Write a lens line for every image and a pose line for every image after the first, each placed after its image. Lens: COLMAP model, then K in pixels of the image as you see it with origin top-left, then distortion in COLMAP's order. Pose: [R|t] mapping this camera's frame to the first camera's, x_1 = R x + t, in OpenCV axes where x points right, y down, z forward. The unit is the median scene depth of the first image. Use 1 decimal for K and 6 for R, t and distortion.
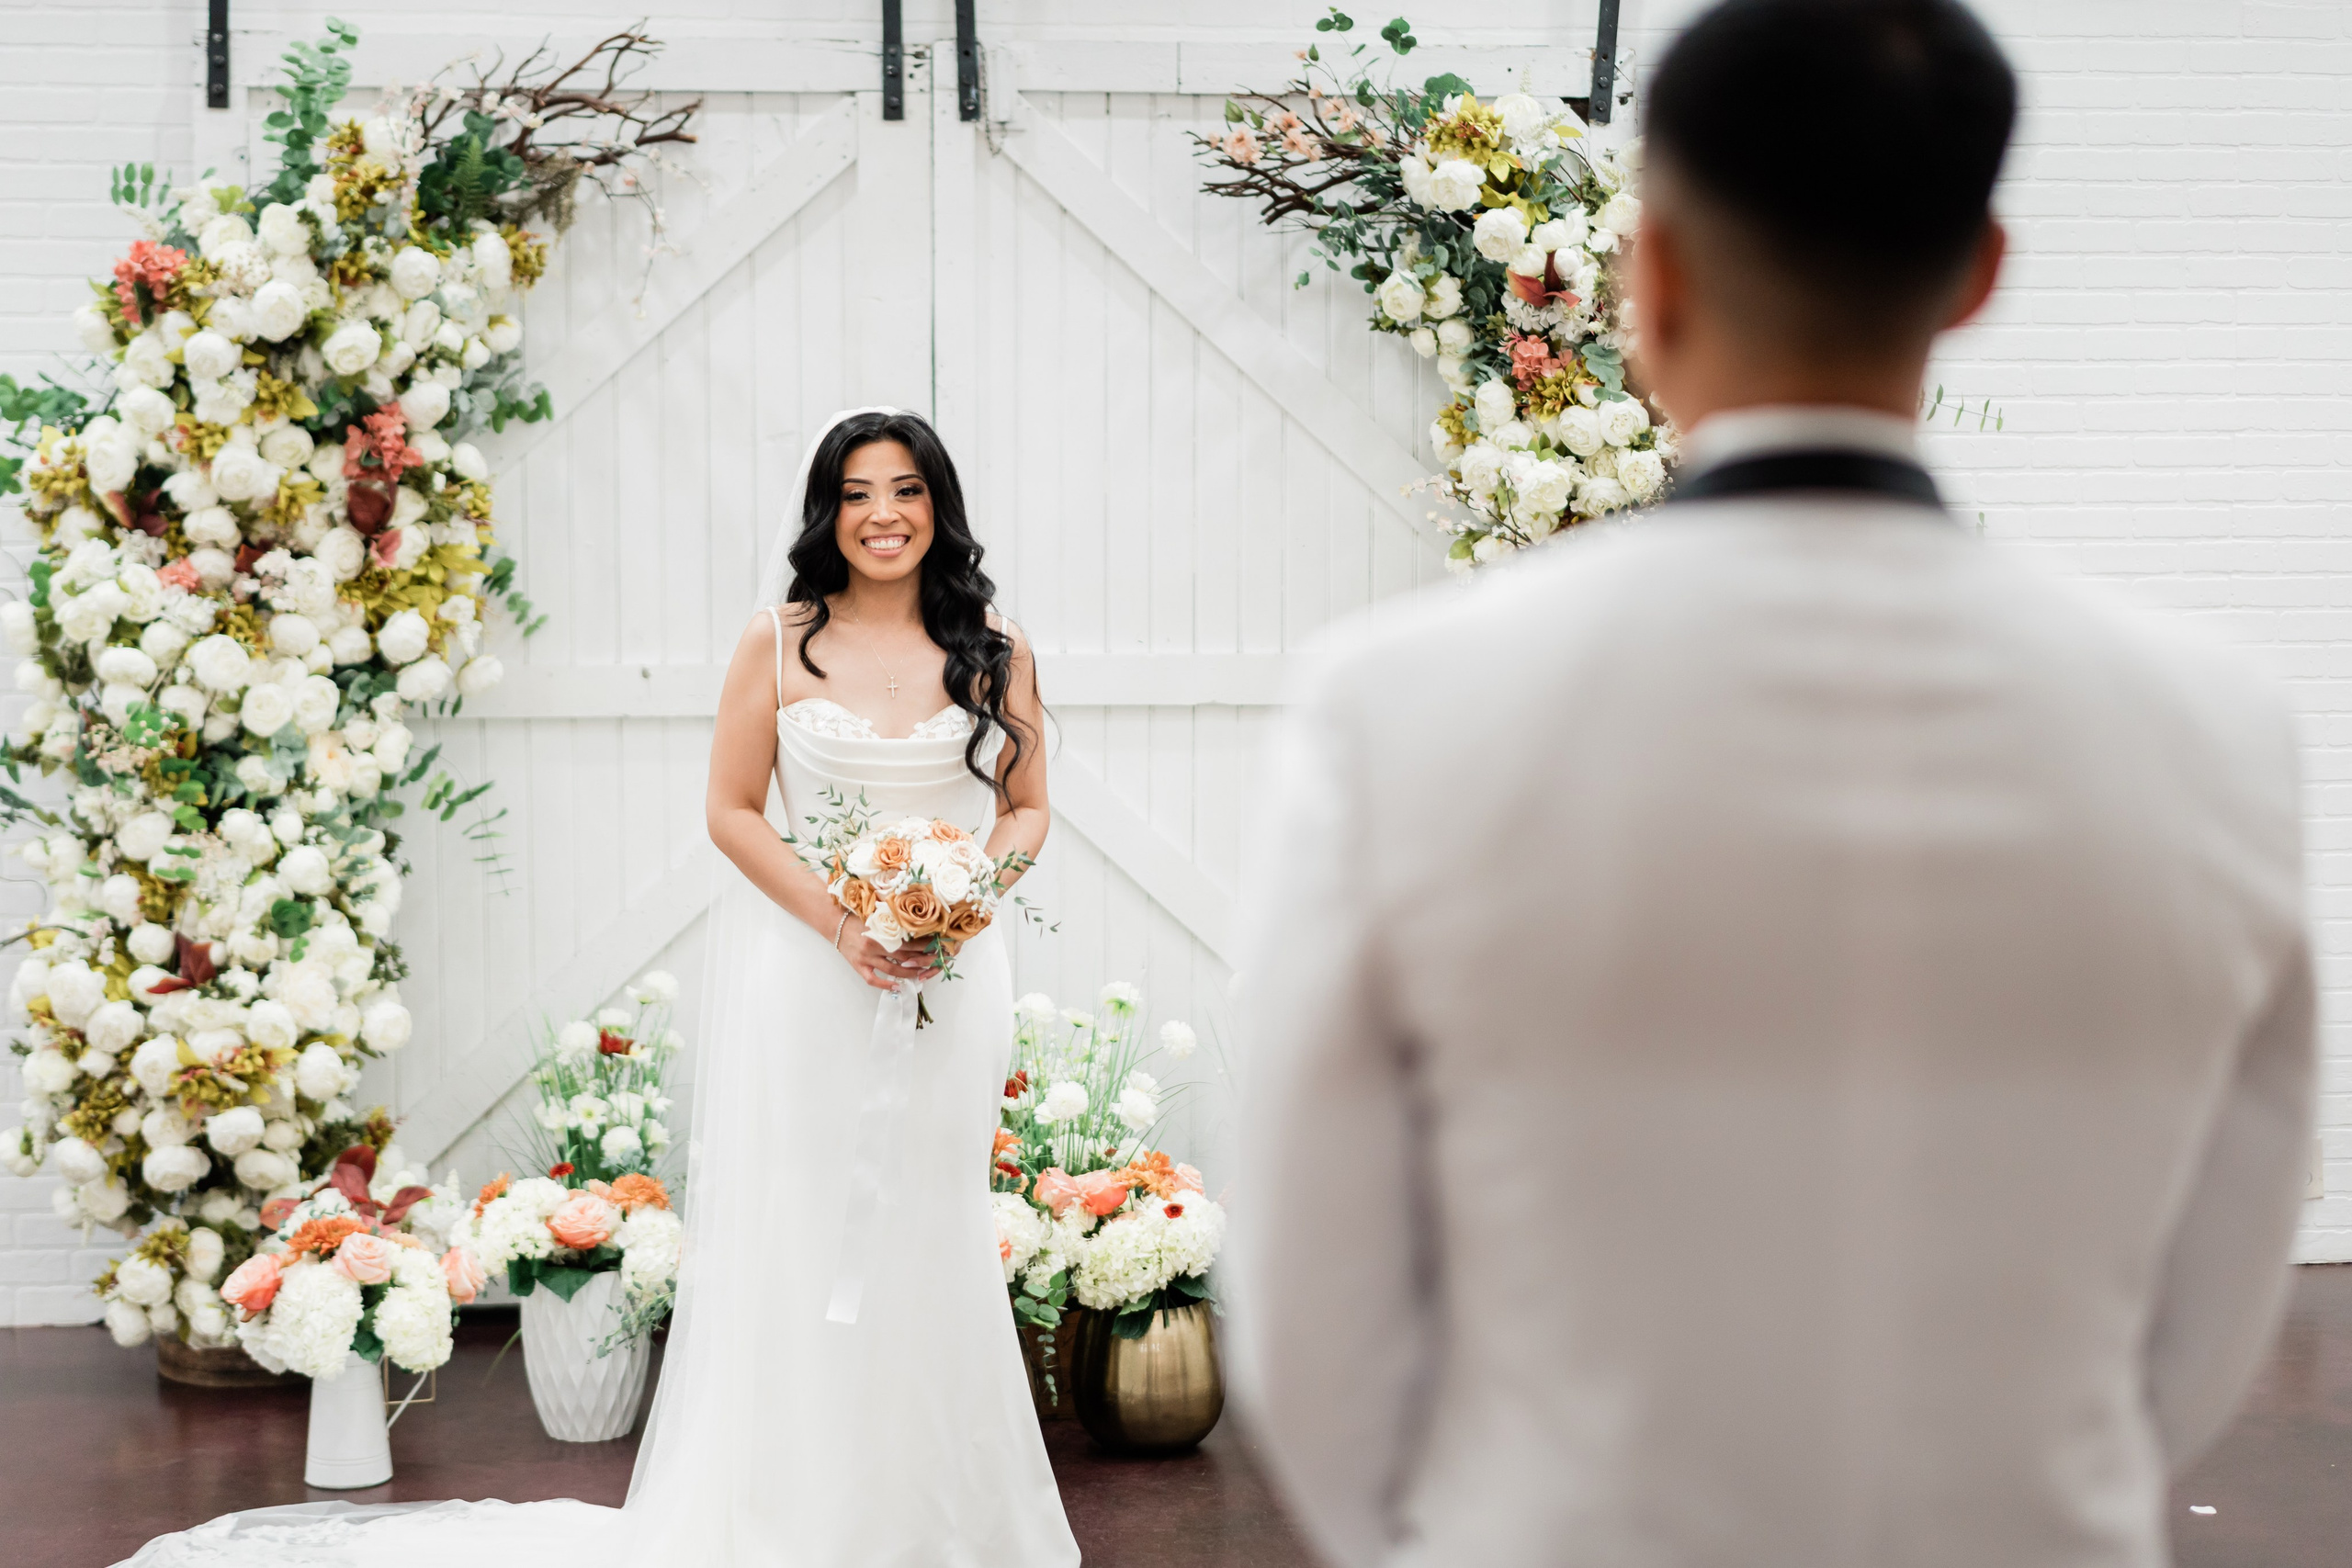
lens RADIAL K [[3664.0, 0, 1169.4], [0, 3664.0, 784.1], [0, 0, 1]] dist [-0.003088, -0.075755]
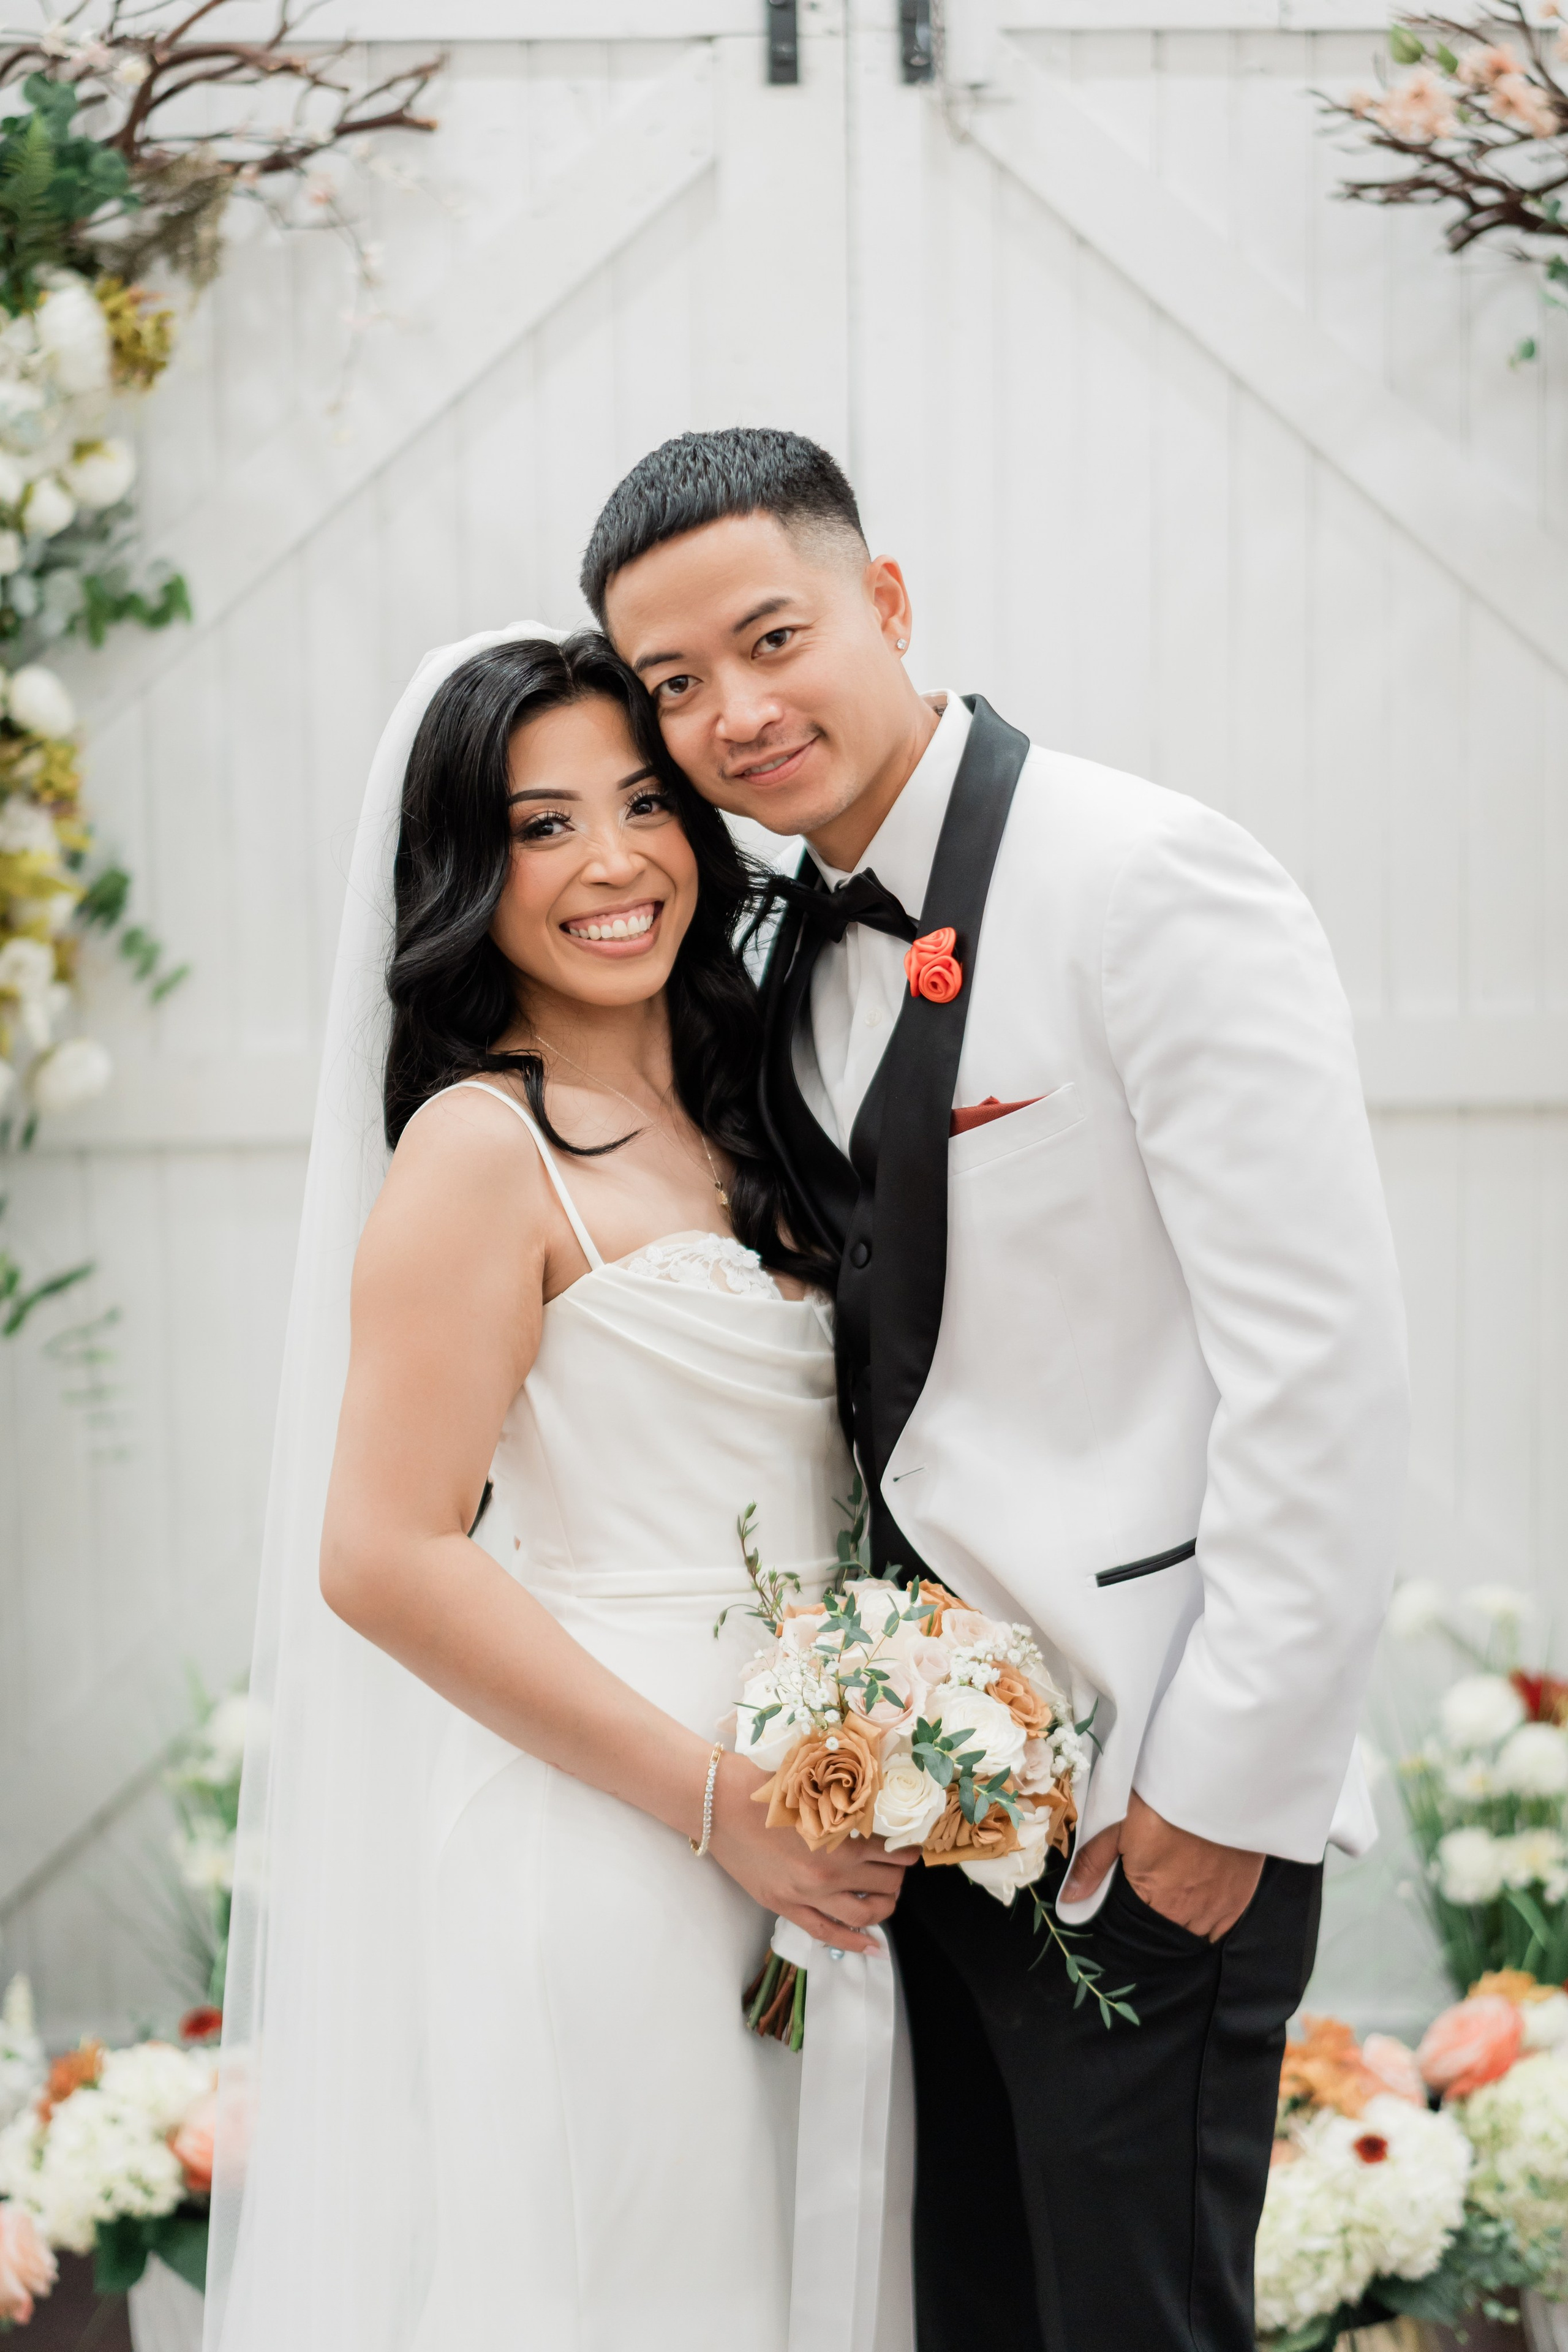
lens RADIAL K [[3978.2, 0, 747.0], [0, 3978.2, 1102.8], [0, 0, 1]] dist [-0.006653, -0.055742]
pose [[0.997927, -0.007667, -0.063904, -0.044170], [0.009167, 0.999688, 0.023225, -0.039367], [0.063706, -0.023763, 0.997686, 0.394154]]
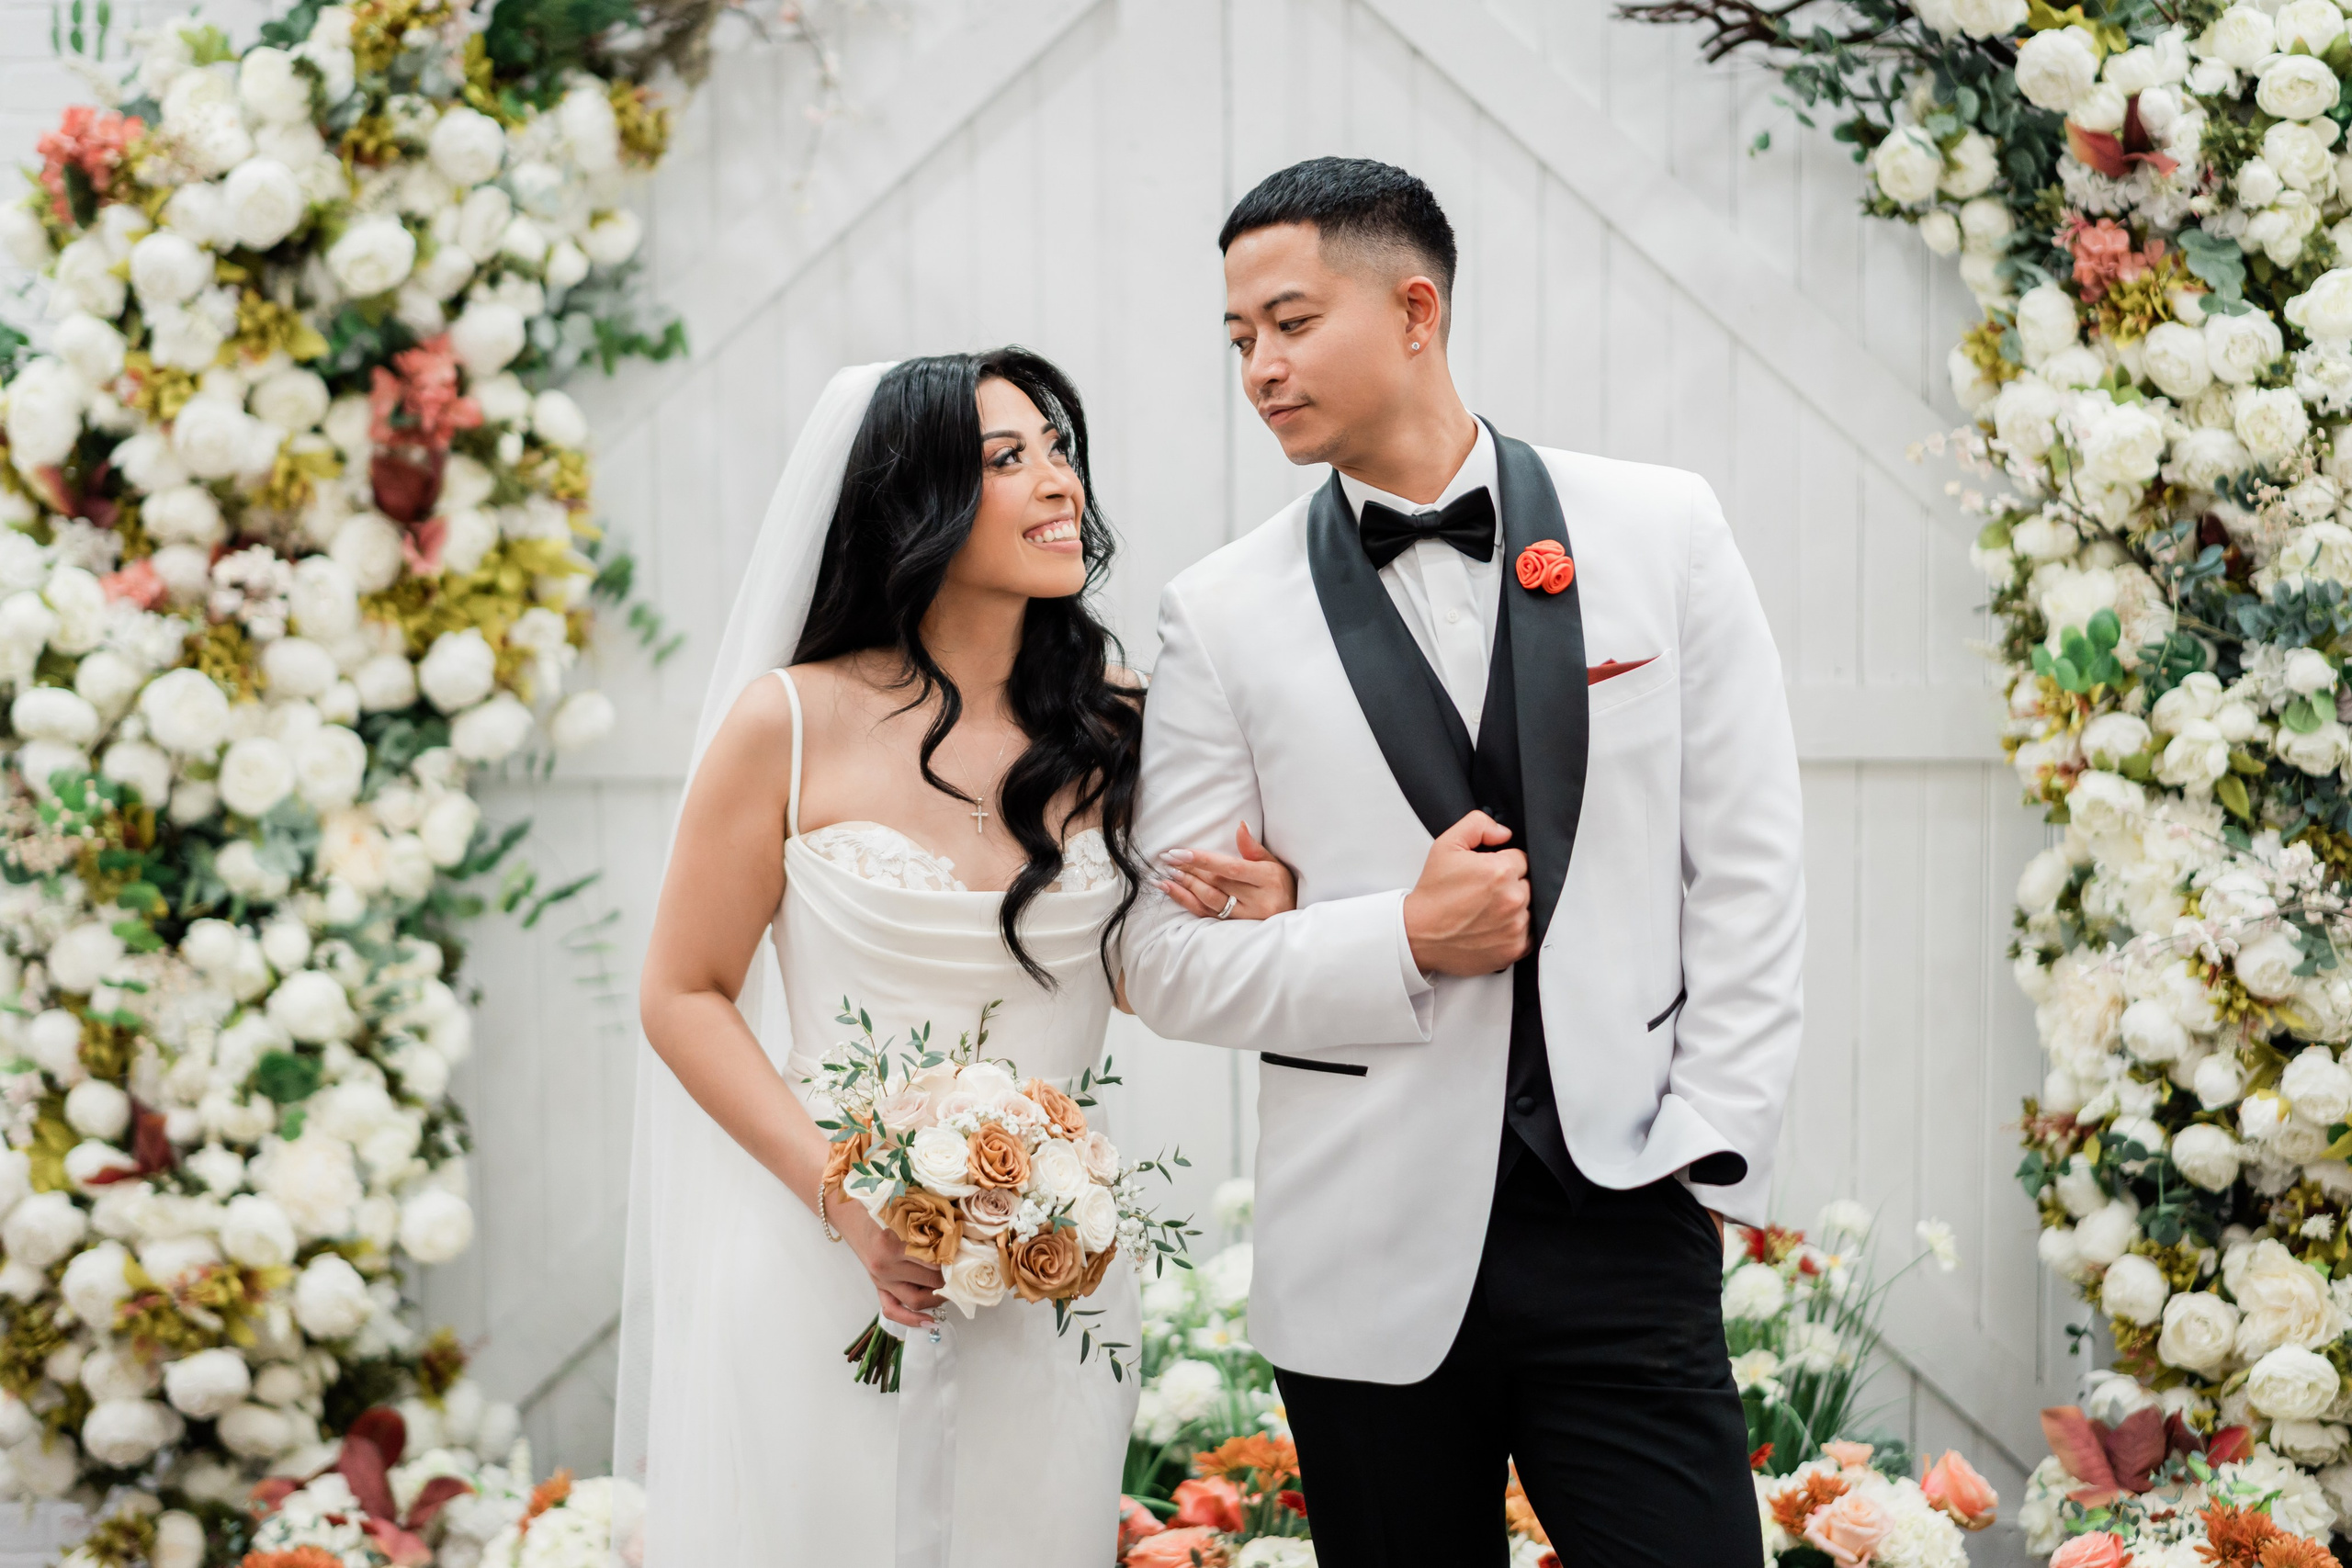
lens RADIAL K [[3813.1, 0, 1209.4], [0, 3813.1, 745.3], [0, 0, 1]] dist [-0.005155, -0.071208]
pose [[0.993691, 0.001957, -0.112137, 0.014353], [-0.001966, 0.999998, 0.000033, -0.025607], [0.112136, 0.000187, 0.993693, 0.286944]]
